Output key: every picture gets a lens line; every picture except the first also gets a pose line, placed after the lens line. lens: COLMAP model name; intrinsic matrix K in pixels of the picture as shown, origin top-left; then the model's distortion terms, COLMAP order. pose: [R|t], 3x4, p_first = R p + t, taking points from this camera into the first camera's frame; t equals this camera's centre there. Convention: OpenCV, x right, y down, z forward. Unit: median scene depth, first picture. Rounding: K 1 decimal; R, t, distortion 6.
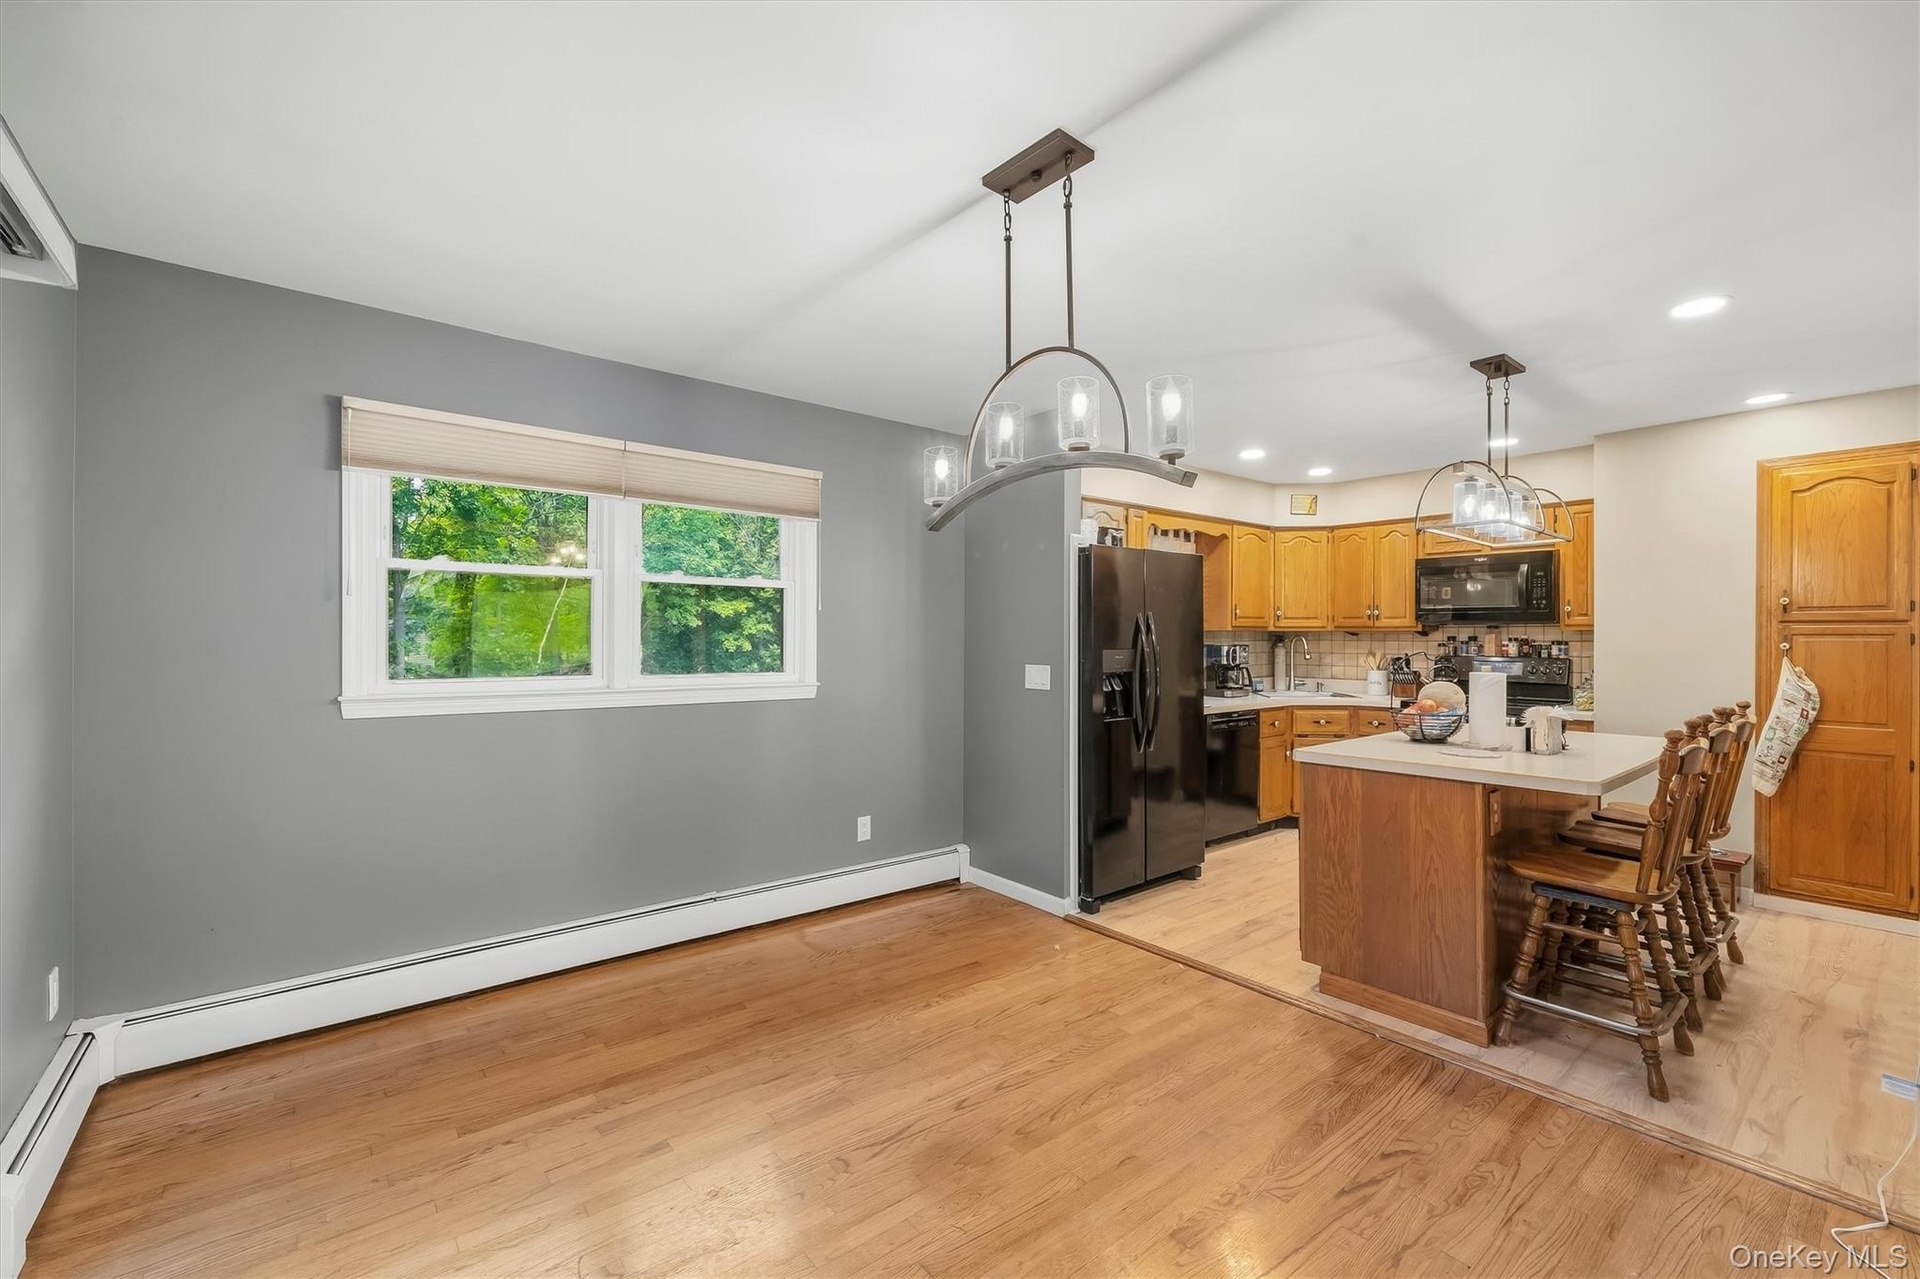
lens RADIAL K [[803.2, 0, 957.5], [0, 803.2, 638.2], [0, 0, 1]] dist [-0.003471, -0.000642]
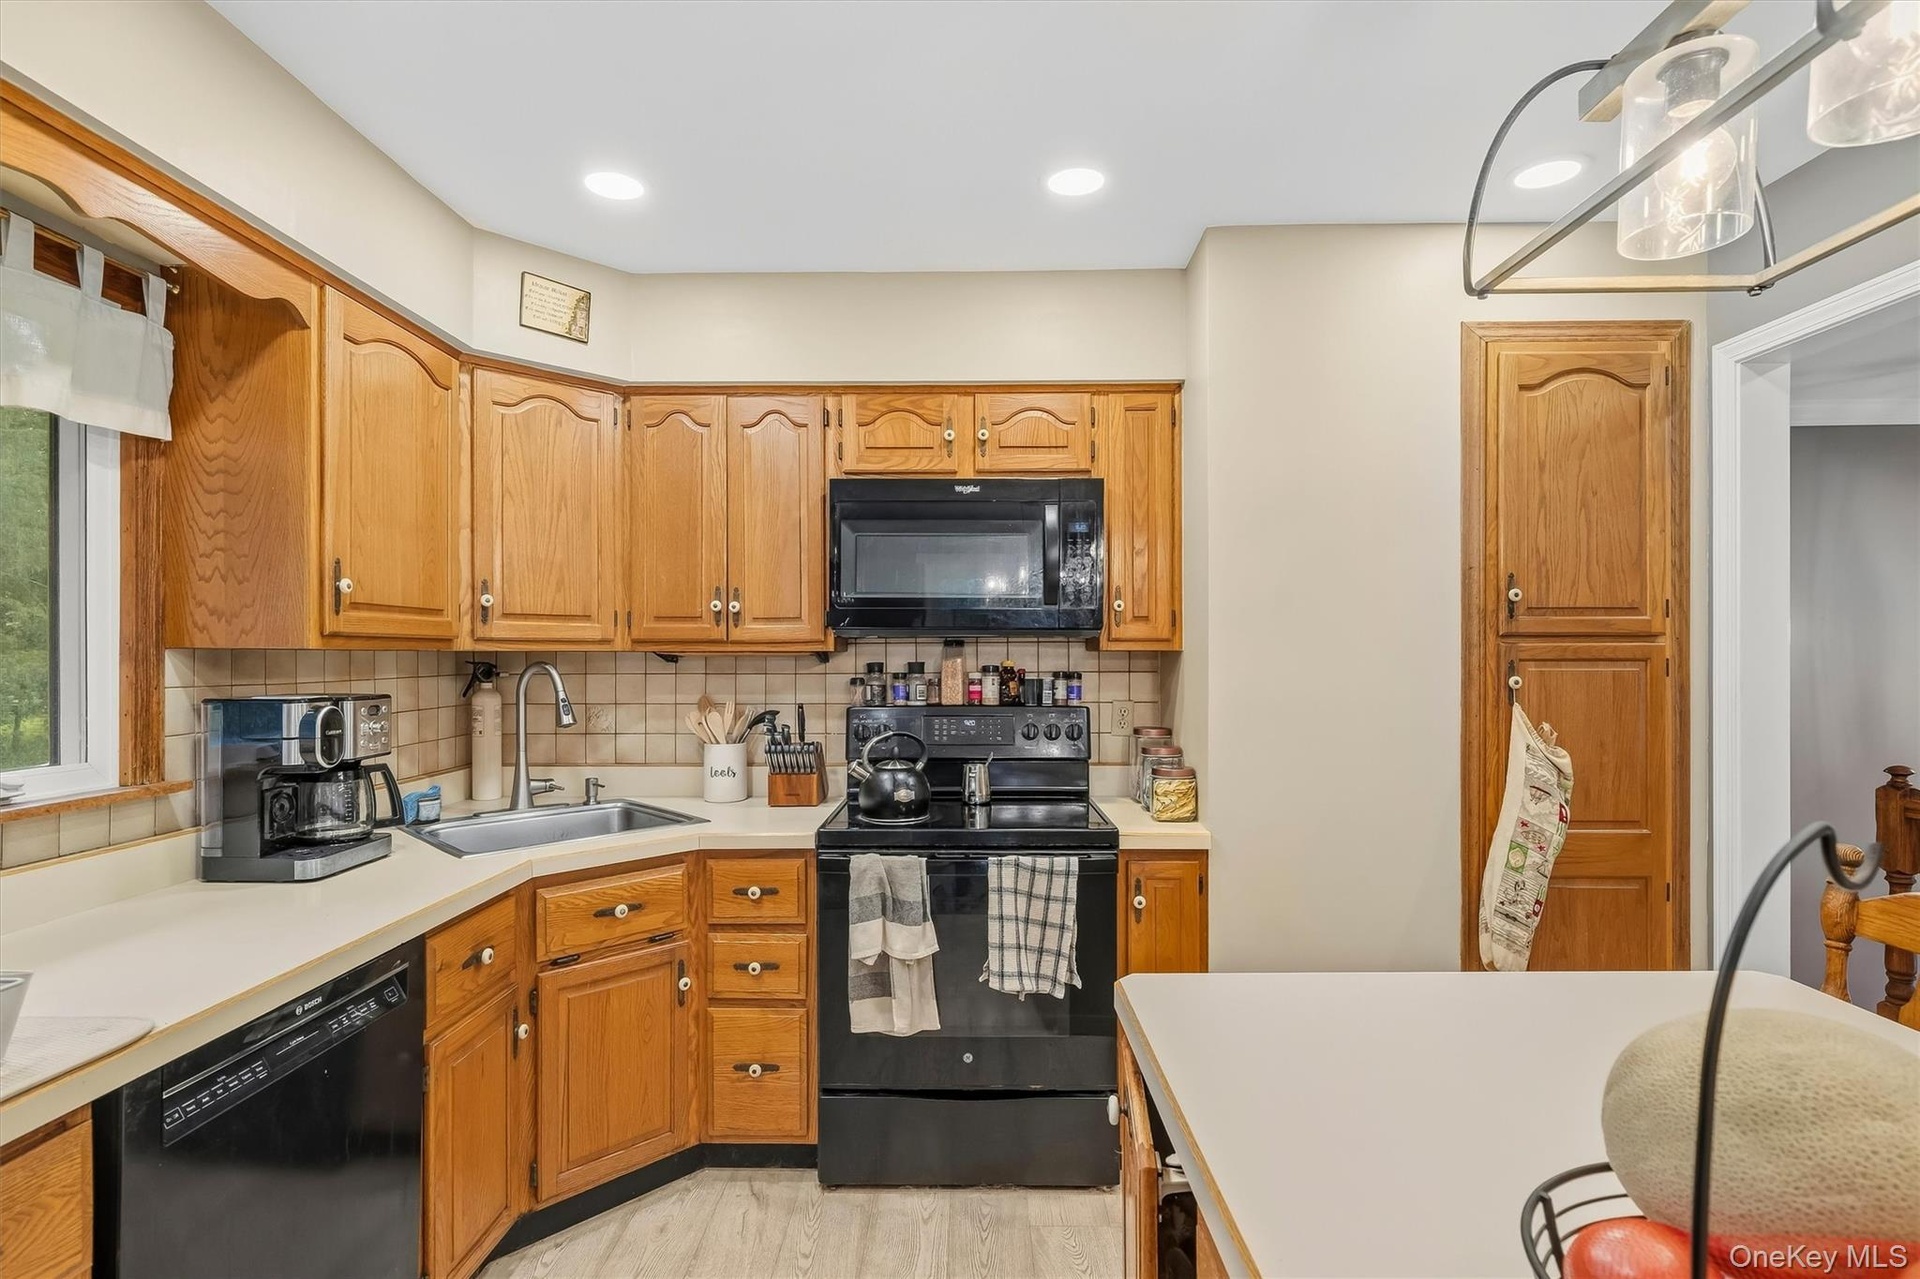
lens RADIAL K [[912.4, 0, 950.5], [0, 912.4, 659.2], [0, 0, 1]] dist [-0.000267, -0.000093]
pose [[0.647346, -0.005266, 0.762178, 0.253328], [0.004421, 0.999985, 0.003155, -0.006236], [-0.762184, 0.001327, 0.647359, 0.654277]]
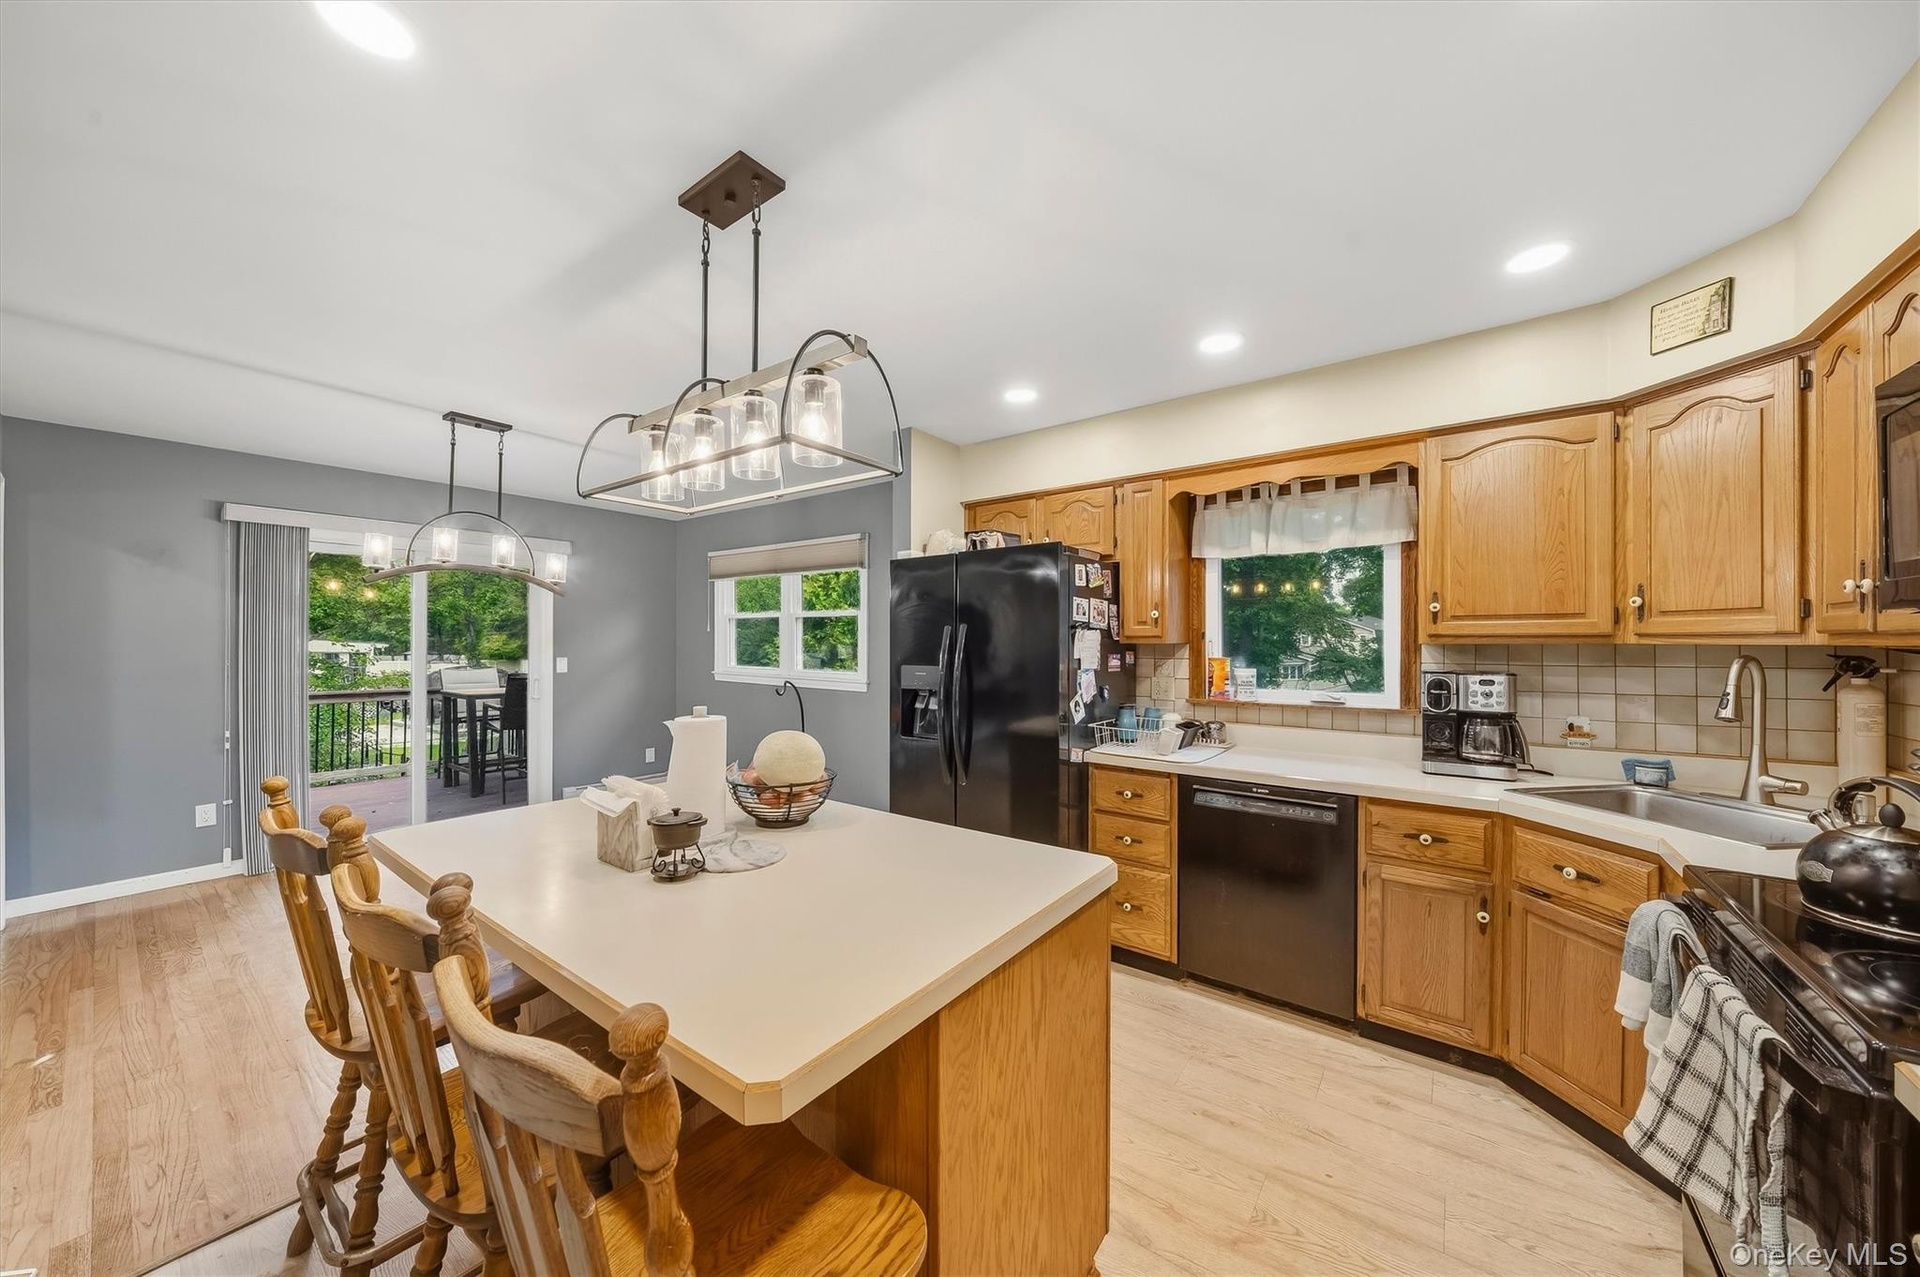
lens RADIAL K [[657.7, 0, 956.4], [0, 657.7, 643.8], [0, 0, 1]] dist [-0.001354, -0.000131]
pose [[0.223451, 0.001637, -0.974714, 0.730920], [-0.004855, 0.999988, 0.000567, -0.008665], [0.974703, 0.004606, 0.223456, 0.650021]]
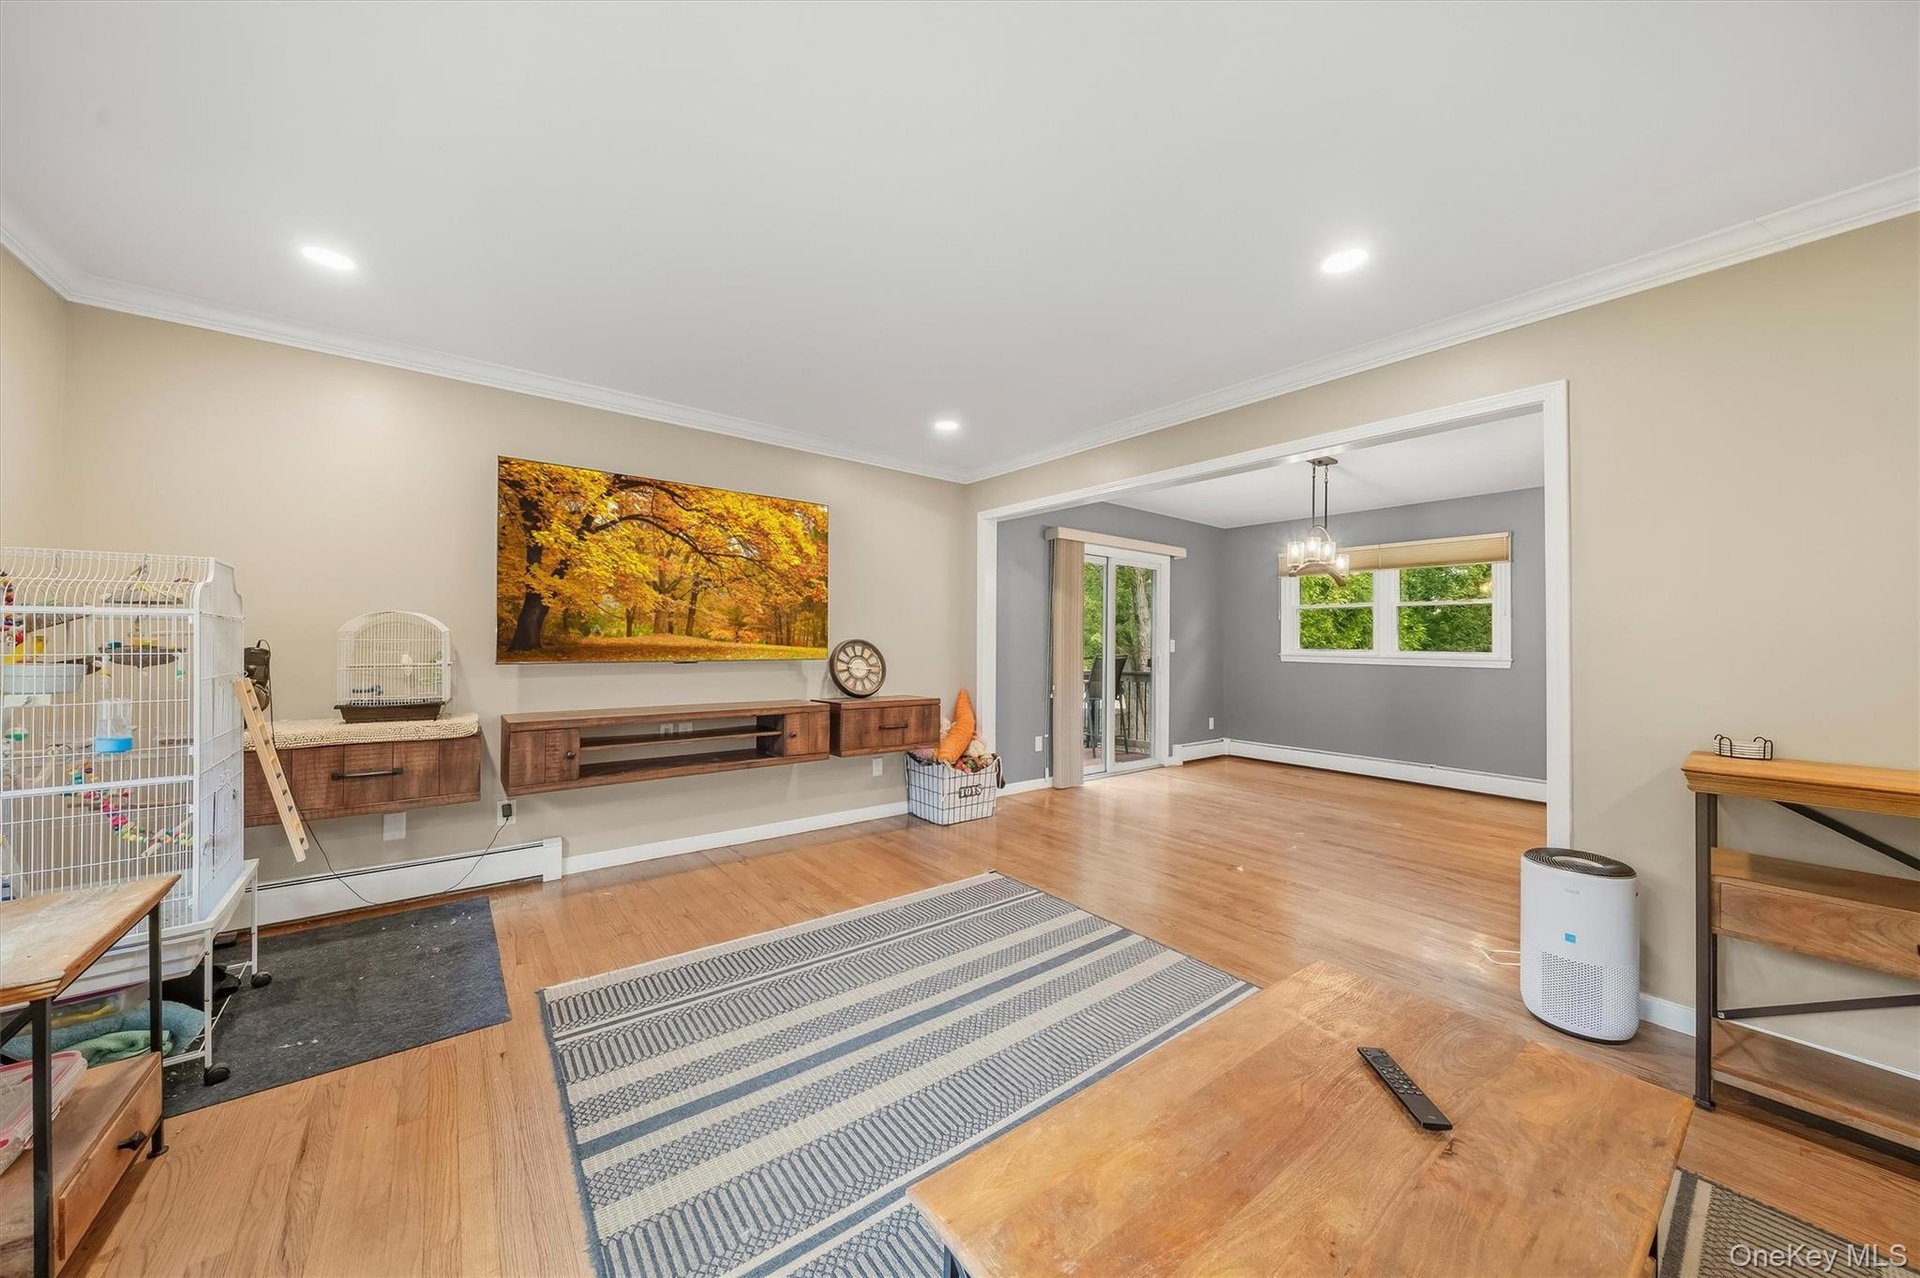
lens RADIAL K [[657.7, 0, 950.3], [0, 657.7, 639.1], [0, 0, 1]] dist [-0.001354, -0.000131]
pose [[-0.029134, -0.010610, -0.999519, 0.882275], [-0.013224, 0.999860, -0.010229, 0.030554], [0.999488, 0.012920, -0.029270, -0.085059]]
